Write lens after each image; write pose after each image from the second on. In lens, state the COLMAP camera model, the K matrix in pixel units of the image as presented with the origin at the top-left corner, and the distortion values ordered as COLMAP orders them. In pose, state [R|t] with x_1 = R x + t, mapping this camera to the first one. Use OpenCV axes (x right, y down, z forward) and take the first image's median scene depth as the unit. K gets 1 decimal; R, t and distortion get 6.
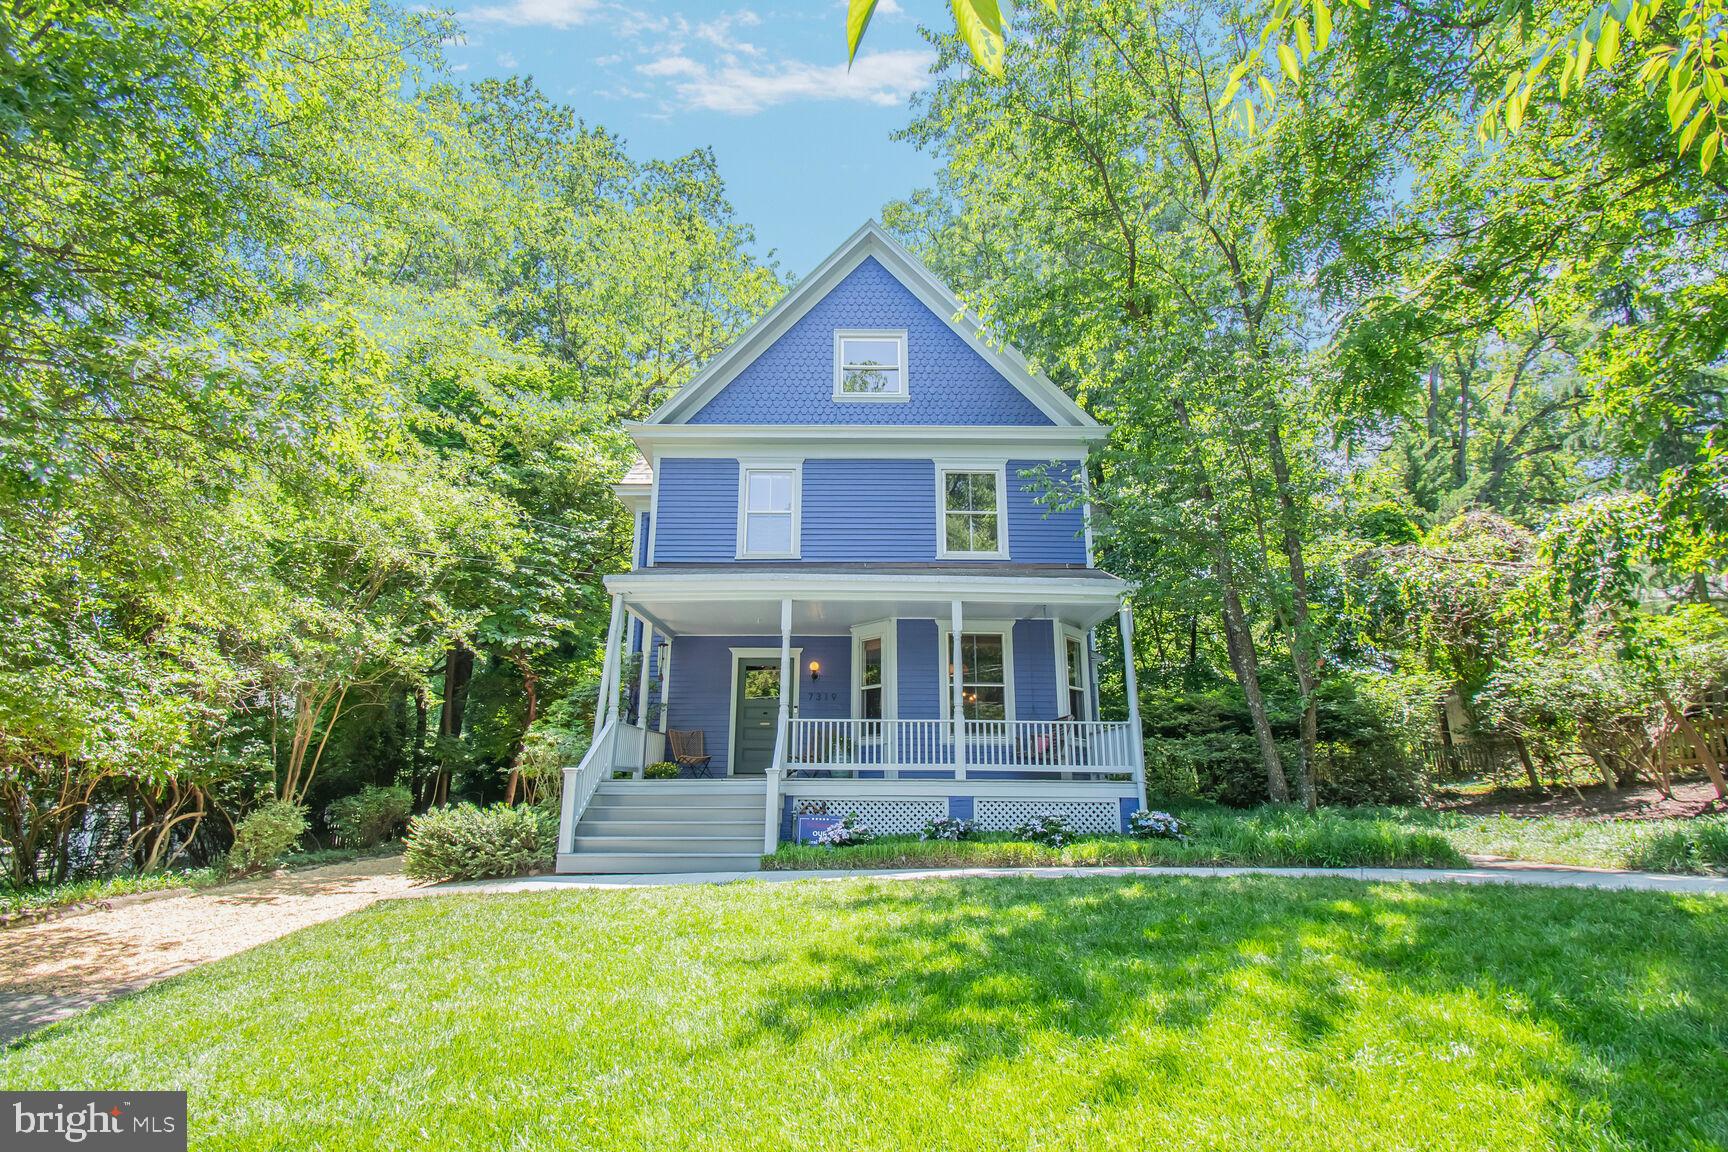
lens RADIAL K [[781.8, 0, 864.5], [0, 781.8, 613.8], [0, 0, 1]] dist [-0.000606, -0.000055]
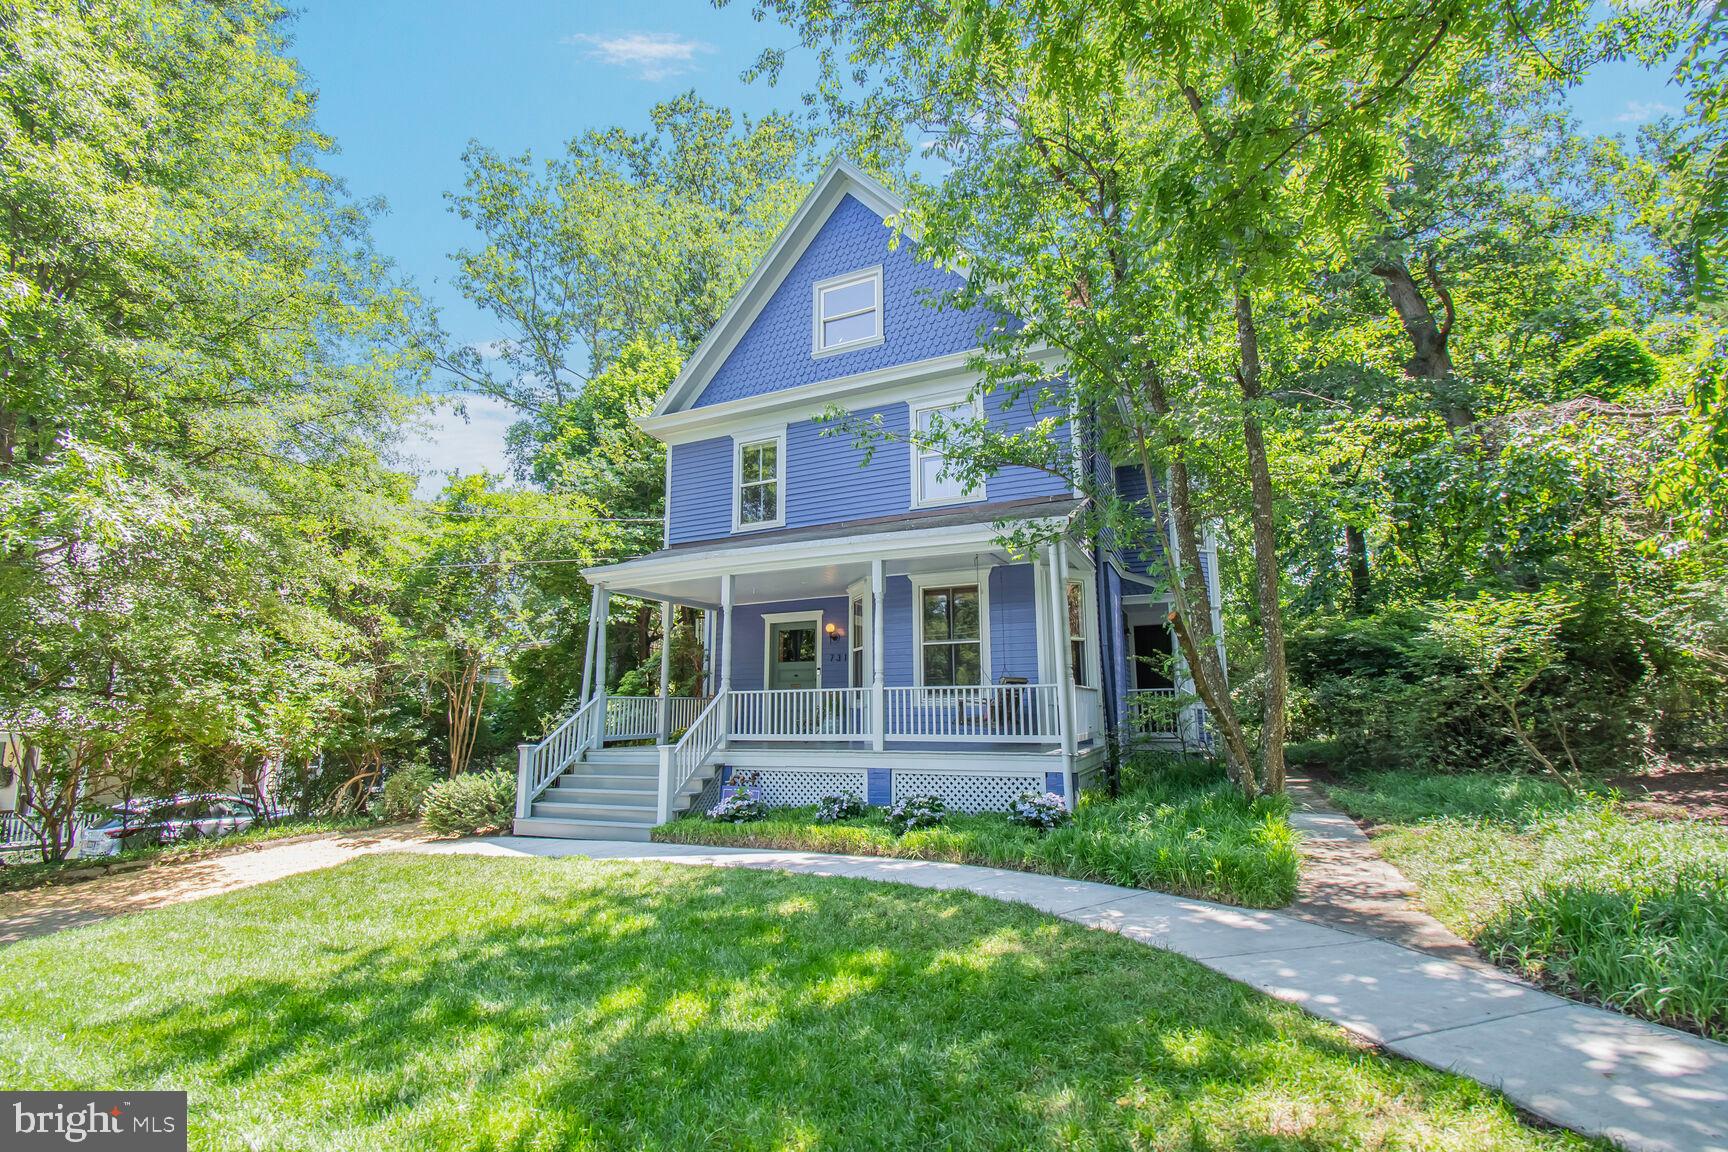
lens RADIAL K [[786.9, 0, 864.0], [0, 786.9, 576.0], [0, 0, 1]] dist [0.000317, -0.000164]
pose [[0.903086, -0.088462, -0.420249, 0.512737], [0.108742, 0.993768, 0.024490, -0.022814], [0.415464, -0.067815, 0.907078, 0.139782]]
